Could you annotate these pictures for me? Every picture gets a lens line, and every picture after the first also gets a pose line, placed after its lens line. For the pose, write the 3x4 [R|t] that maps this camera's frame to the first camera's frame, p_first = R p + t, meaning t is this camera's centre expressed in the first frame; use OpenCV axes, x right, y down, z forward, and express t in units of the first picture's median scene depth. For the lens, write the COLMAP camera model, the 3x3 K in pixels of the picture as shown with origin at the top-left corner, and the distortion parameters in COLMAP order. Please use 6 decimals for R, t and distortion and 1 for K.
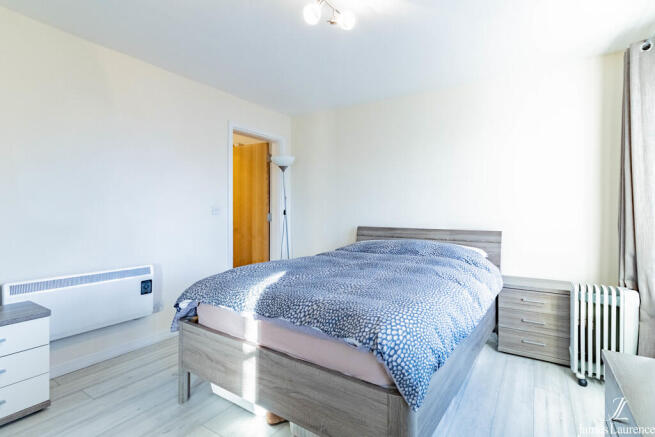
lens RADIAL K [[313.3, 0, 326.7], [0, 313.3, 209.2], [0, 0, 1]] dist [0.000650, 0.000377]
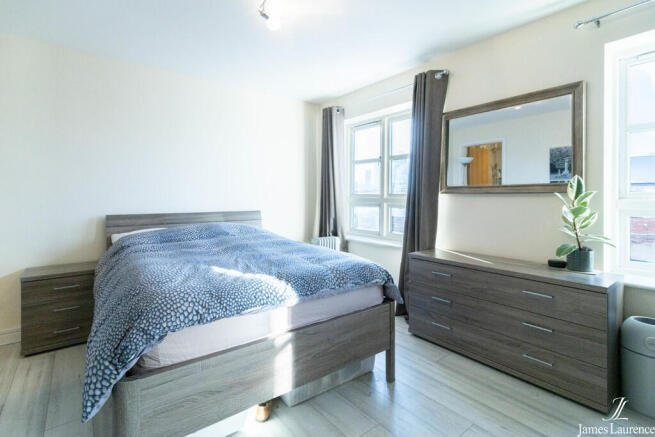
lens RADIAL K [[317.7, 0, 326.7], [0, 317.7, 193.5], [0, 0, 1]] dist [-0.000162, 0.000038]
pose [[0.330406, 0.003031, 0.943834, -0.825920], [-0.005307, 0.999985, -0.001354, -0.000900], [-0.943824, -0.004561, 0.330417, 0.406395]]
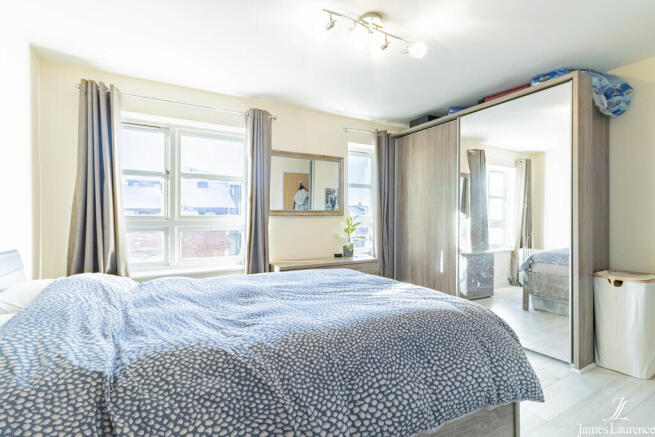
lens RADIAL K [[313.3, 0, 326.7], [0, 313.3, 209.2], [0, 0, 1]] dist [0.000650, 0.000377]
pose [[-0.894007, 0.007278, 0.447995, -0.362075], [-0.004654, 0.999663, -0.025527, 0.001024], [-0.448030, -0.024906, -0.893672, 1.727672]]
